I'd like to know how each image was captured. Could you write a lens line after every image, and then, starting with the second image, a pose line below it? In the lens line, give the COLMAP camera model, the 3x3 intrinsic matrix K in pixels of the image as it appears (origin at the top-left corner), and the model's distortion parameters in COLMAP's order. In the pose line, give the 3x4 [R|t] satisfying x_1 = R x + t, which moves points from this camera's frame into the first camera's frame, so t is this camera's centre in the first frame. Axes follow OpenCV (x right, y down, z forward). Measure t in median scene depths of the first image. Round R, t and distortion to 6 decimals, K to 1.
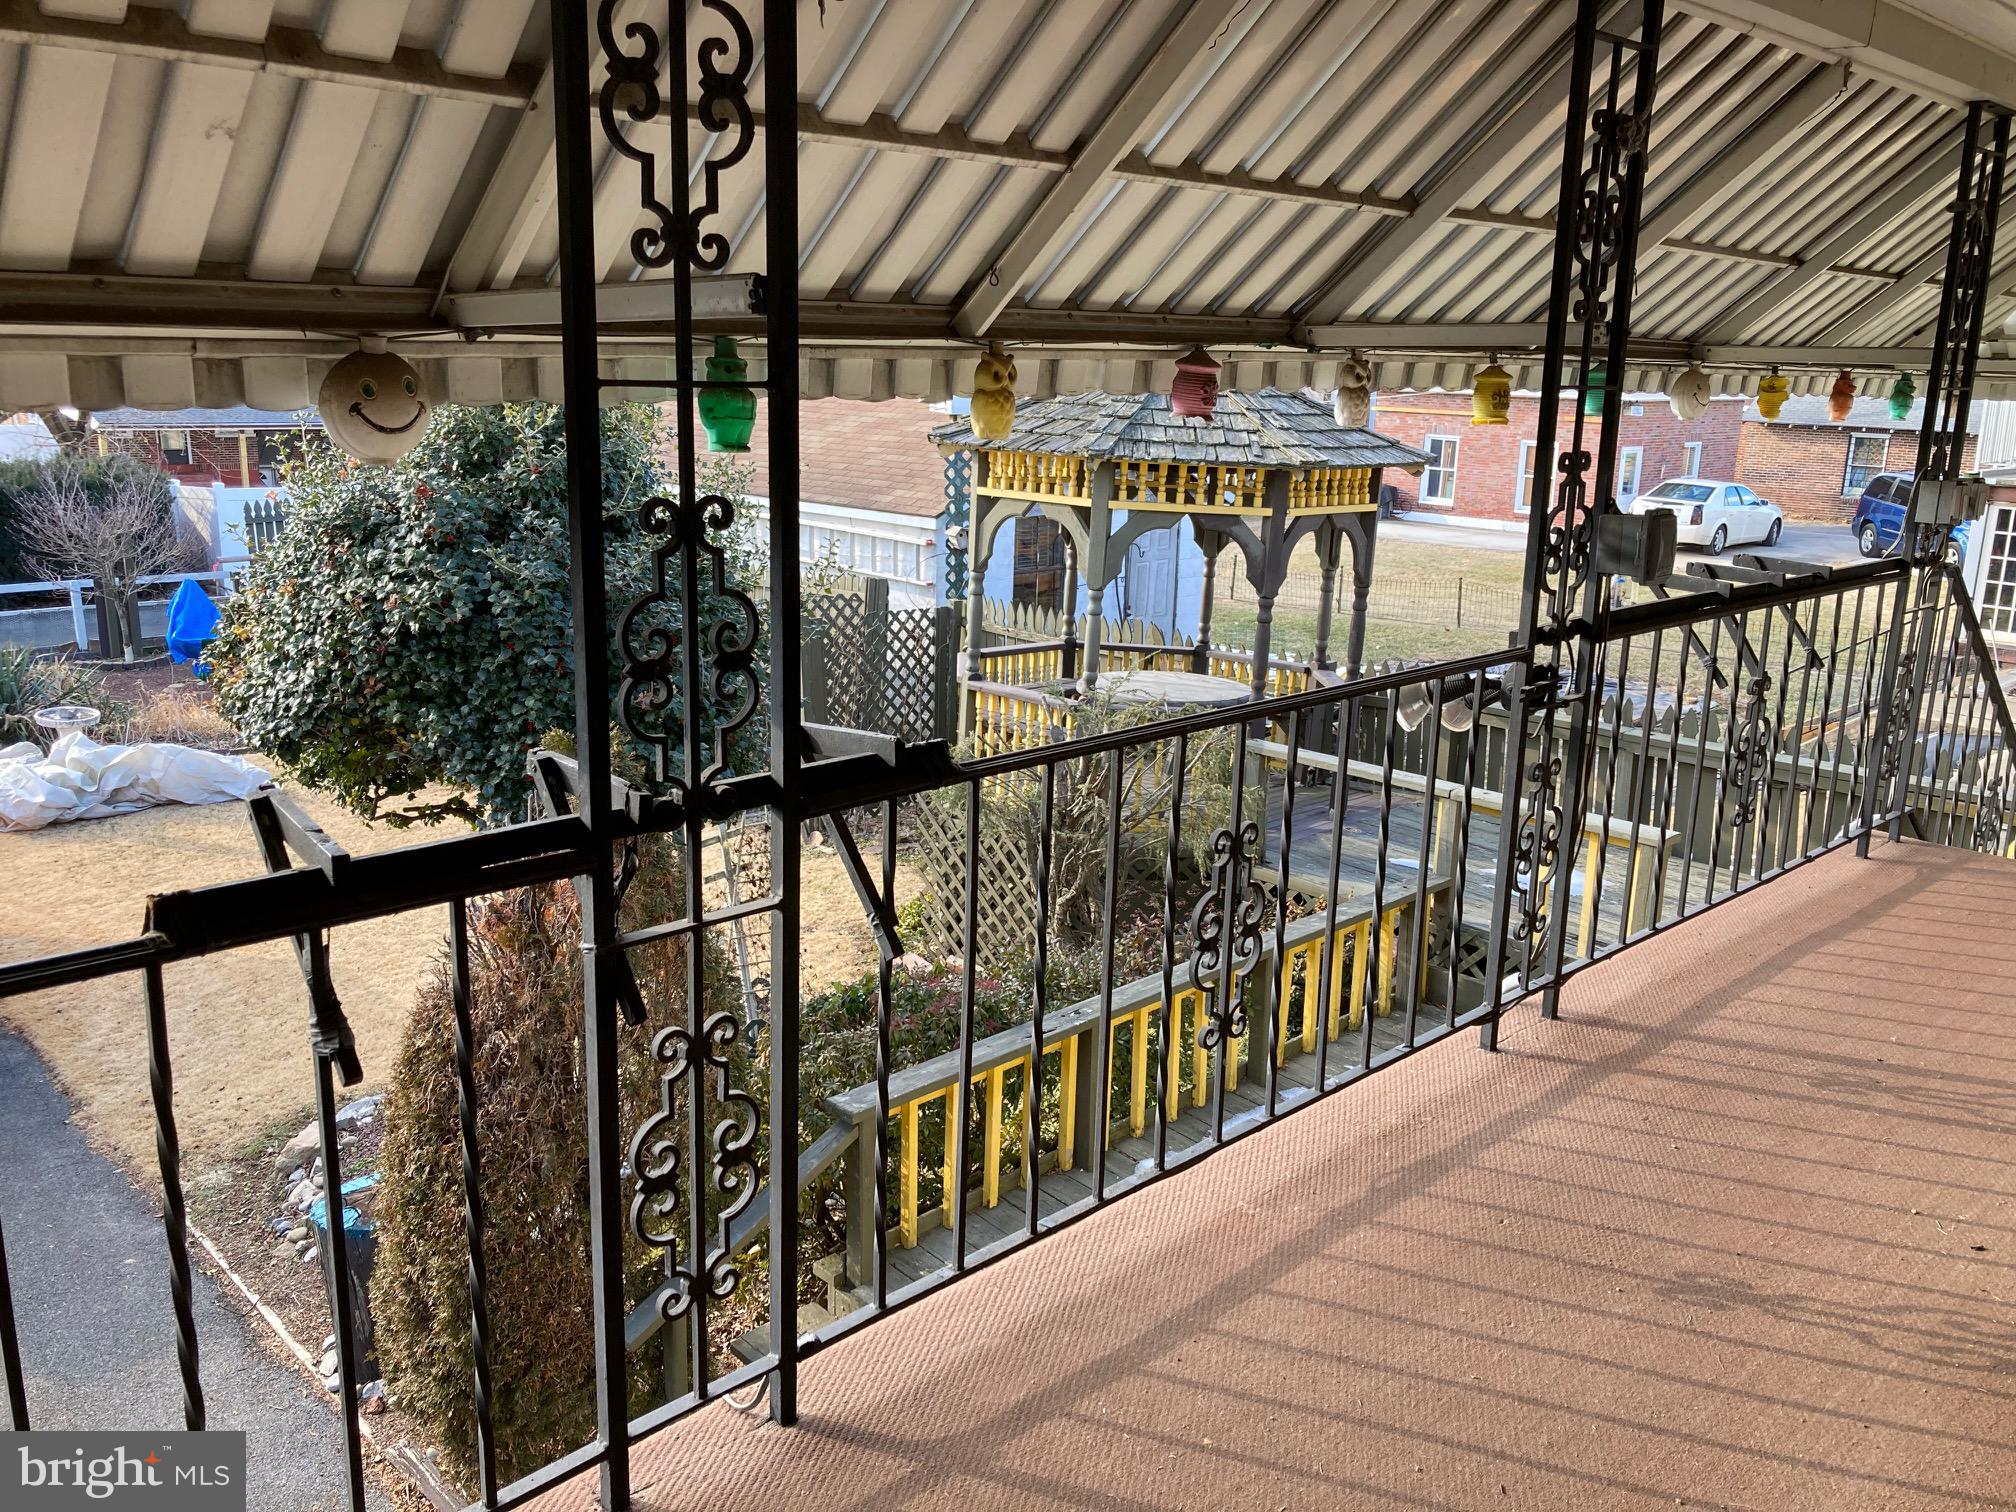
lens RADIAL K [[1630.4, 0, 1018.1], [0, 1630.4, 748.1], [0, 0, 1]] dist [0.043300, -0.063830]
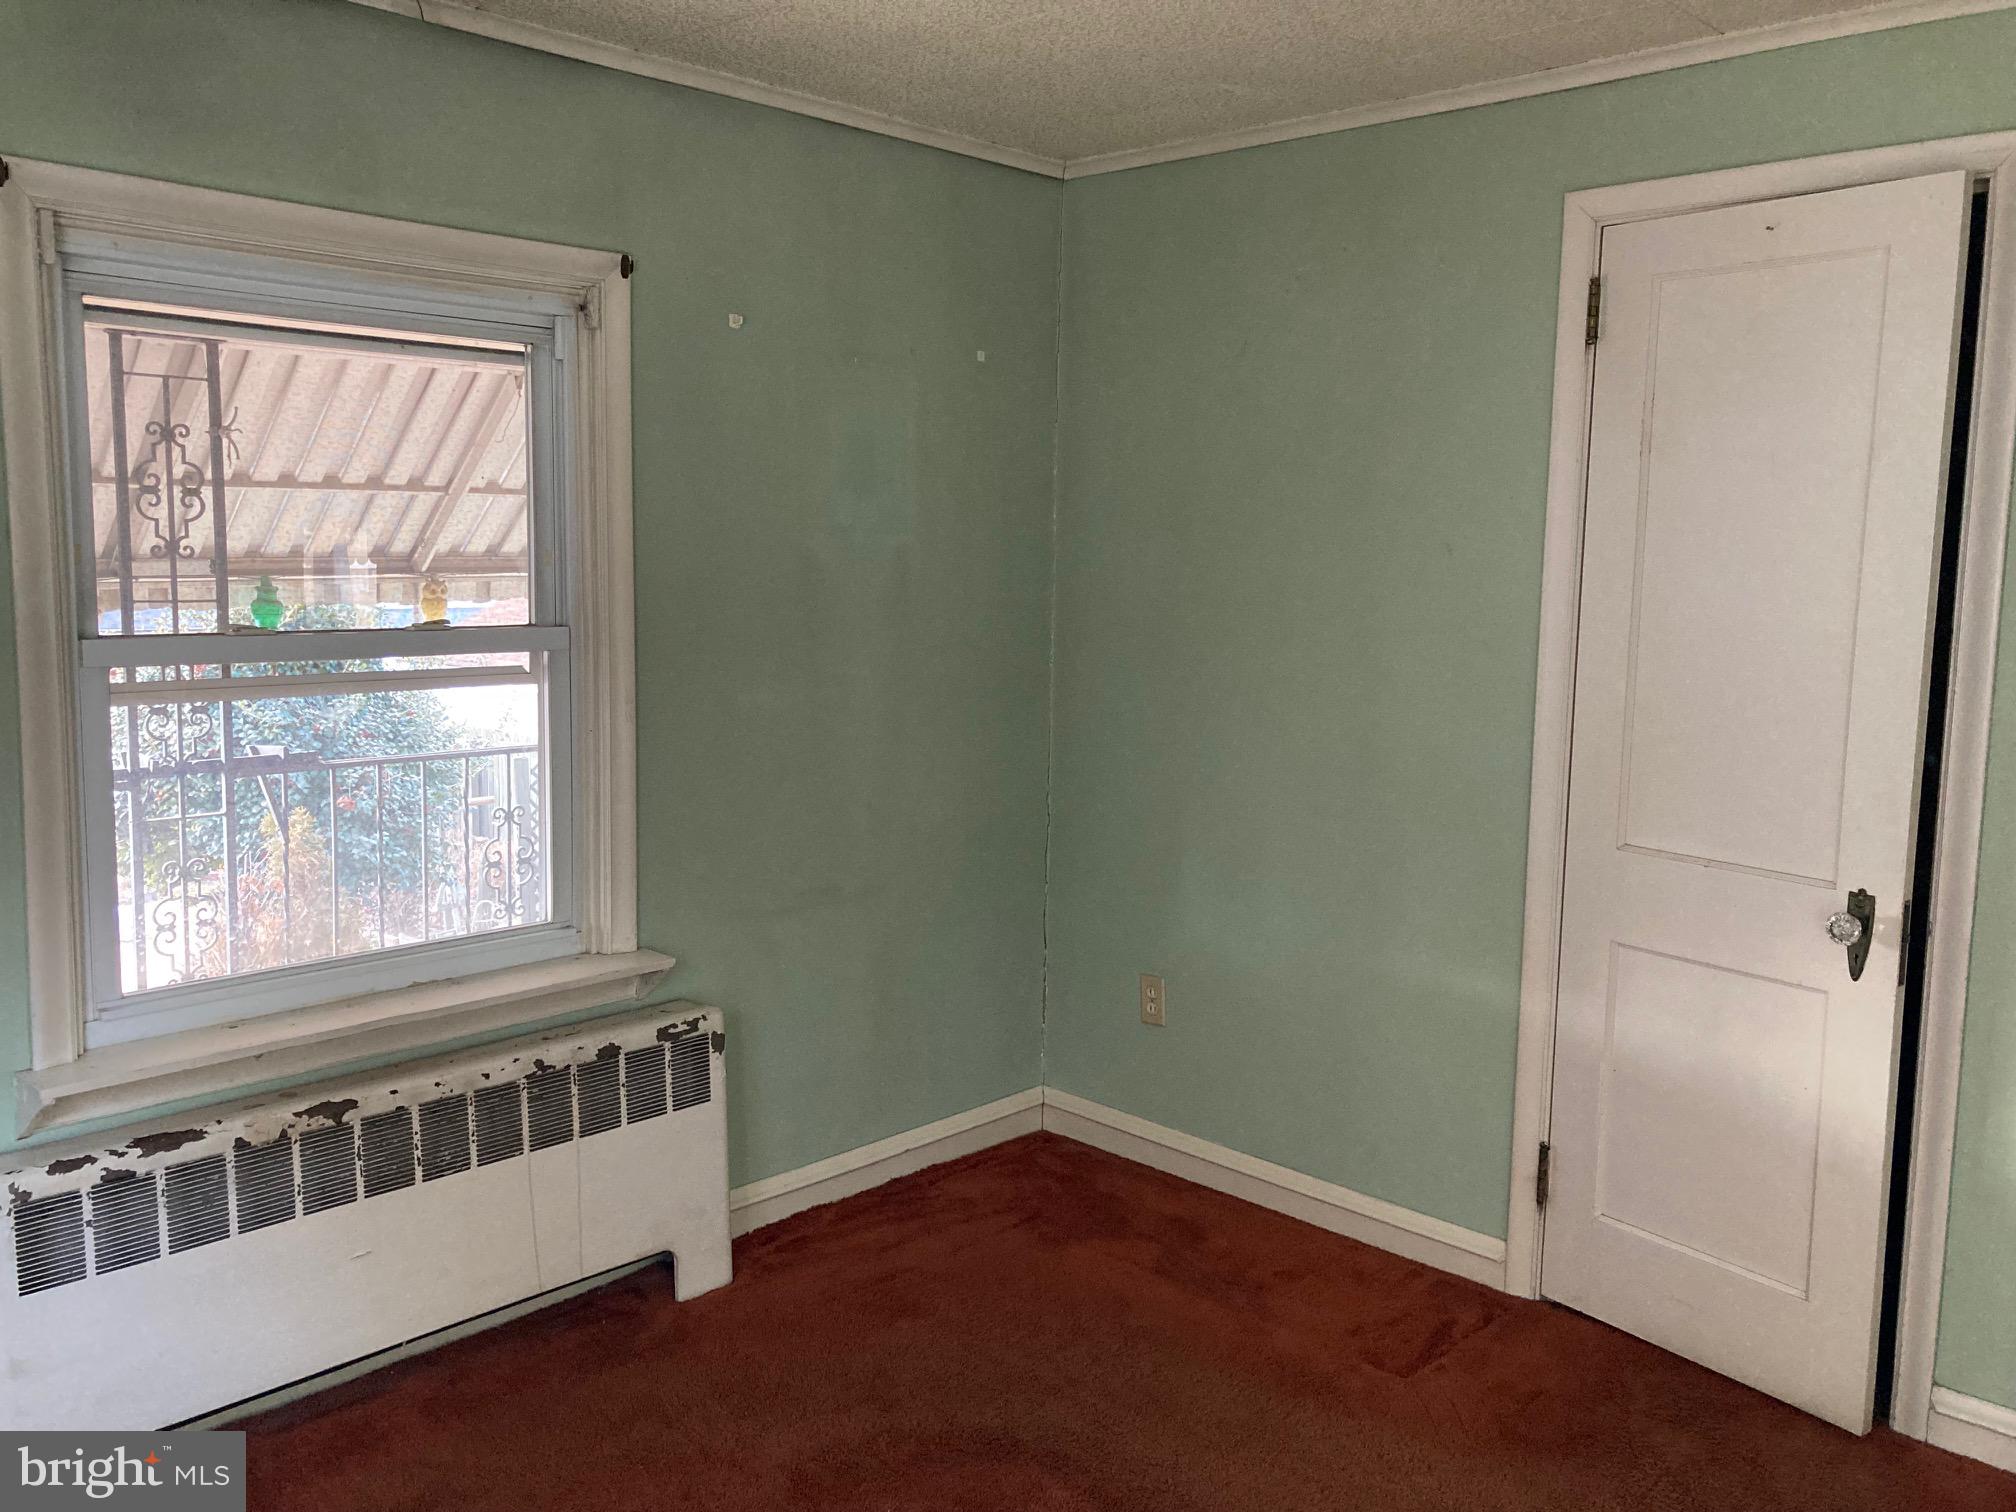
lens RADIAL K [[1630.4, 0, 1018.1], [0, 1630.4, 748.1], [0, 0, 1]] dist [0.043300, -0.063830]
pose [[0.999137, -0.017061, 0.037872, 0.422915], [0.021333, 0.993087, -0.115422, 0.138857], [-0.035641, 0.116130, 0.992594, -0.660331]]
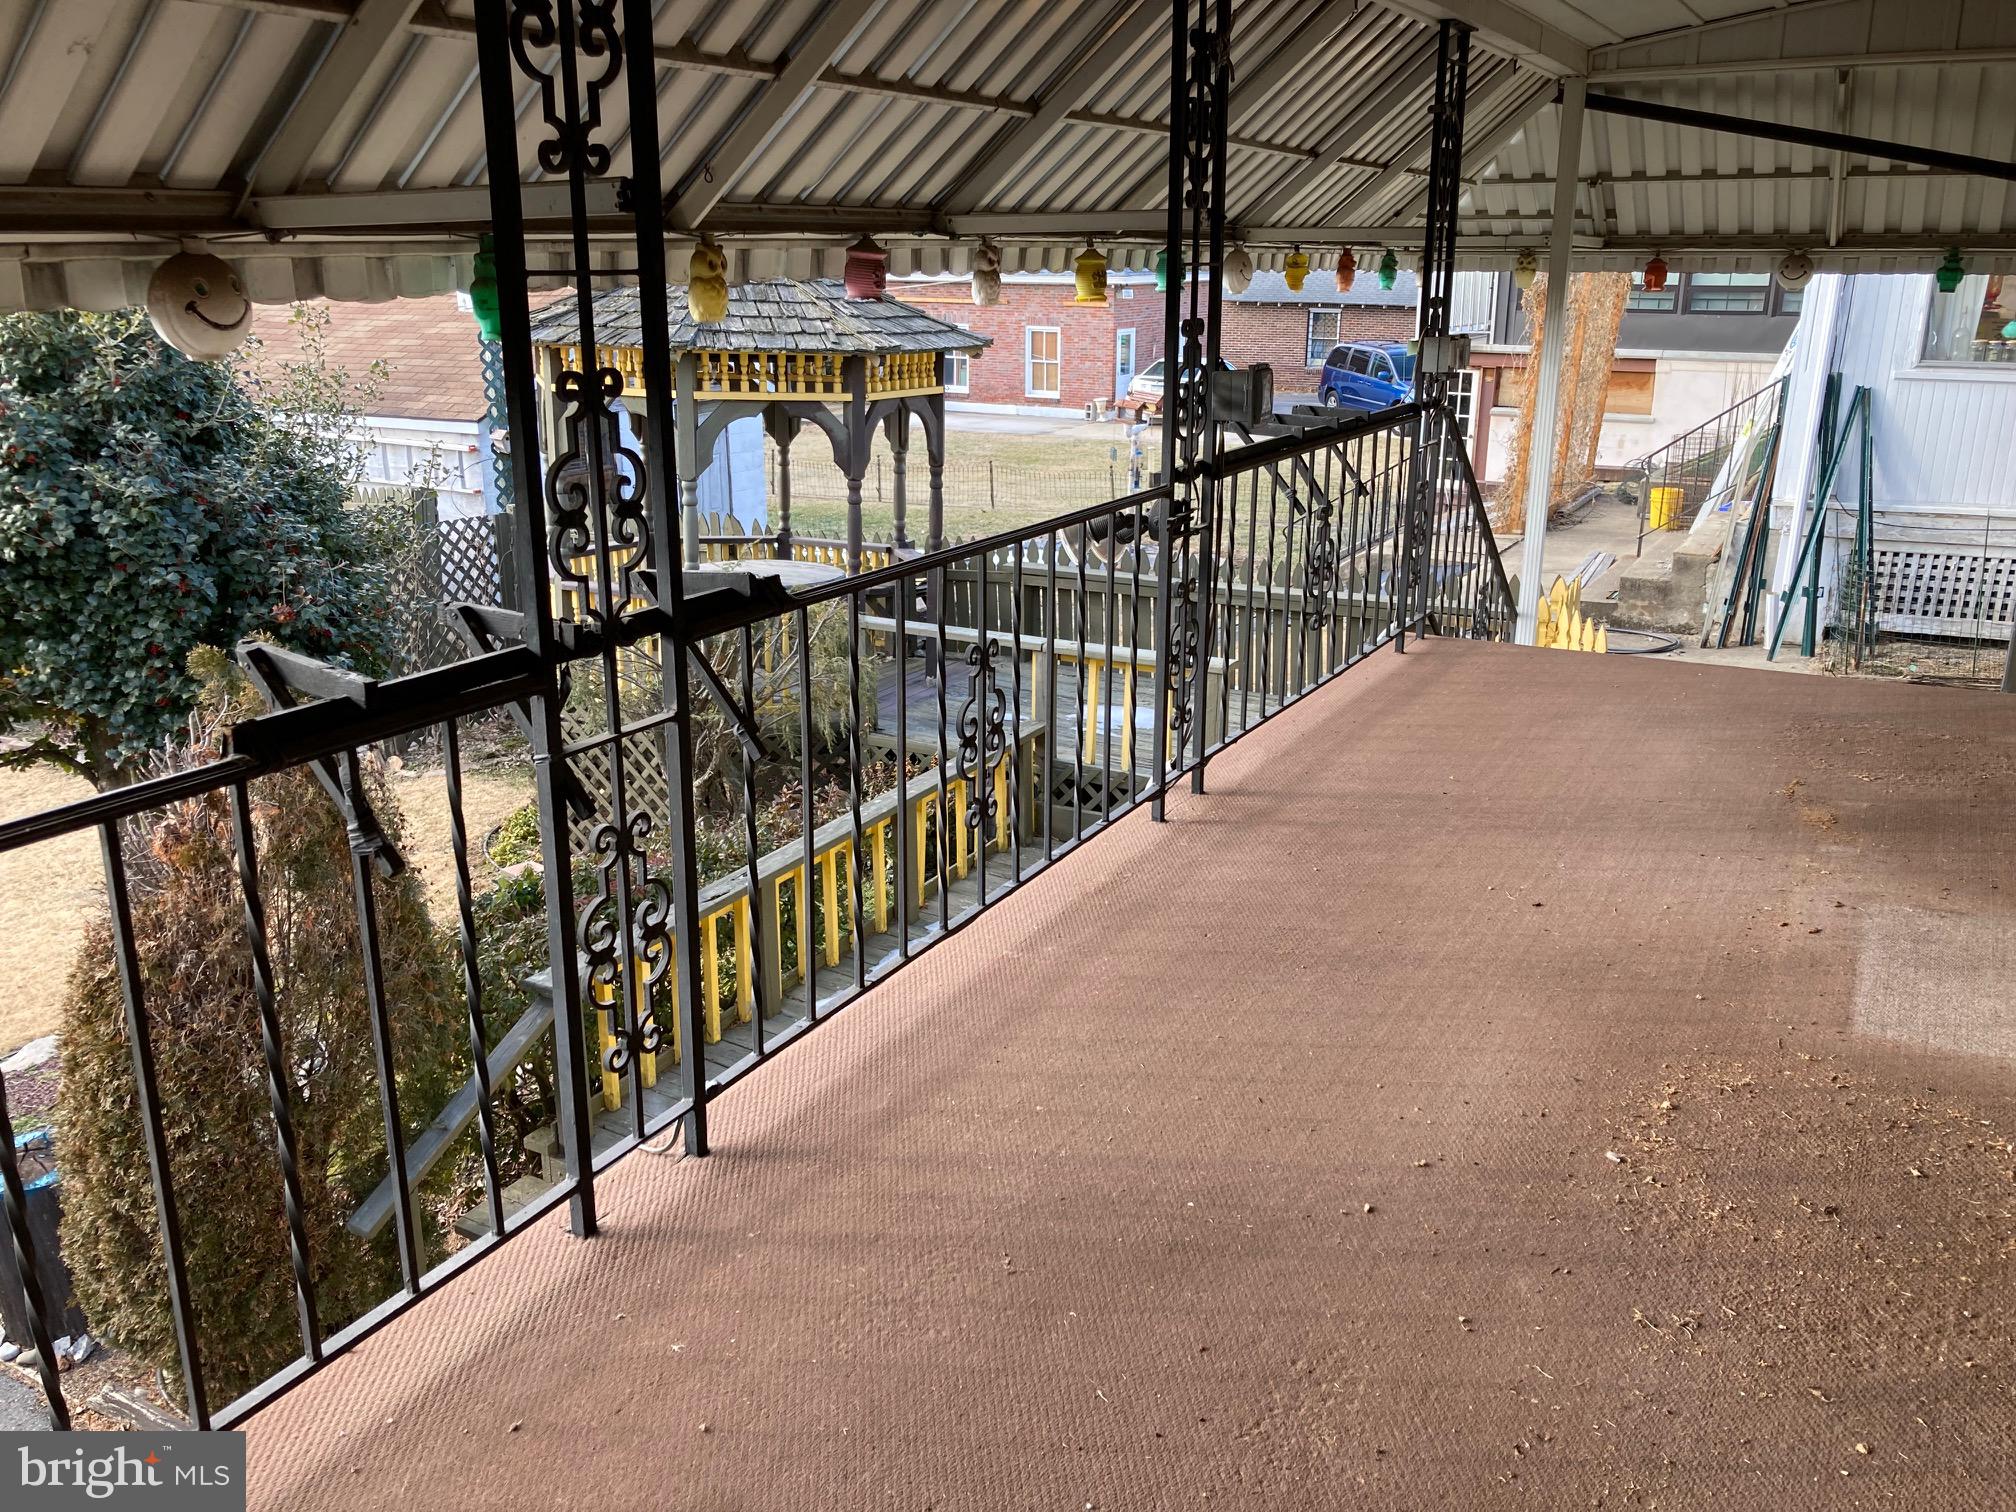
lens RADIAL K [[1636.0, 0, 1015.4], [0, 1636.0, 755.7], [0, 0, 1]] dist [0.025544, -0.014837]
pose [[0.955821, -0.106772, 0.273872, -0.109333], [0.088850, 0.993059, 0.077066, 0.024808], [-0.280200, -0.049328, 0.958673, -0.100299]]
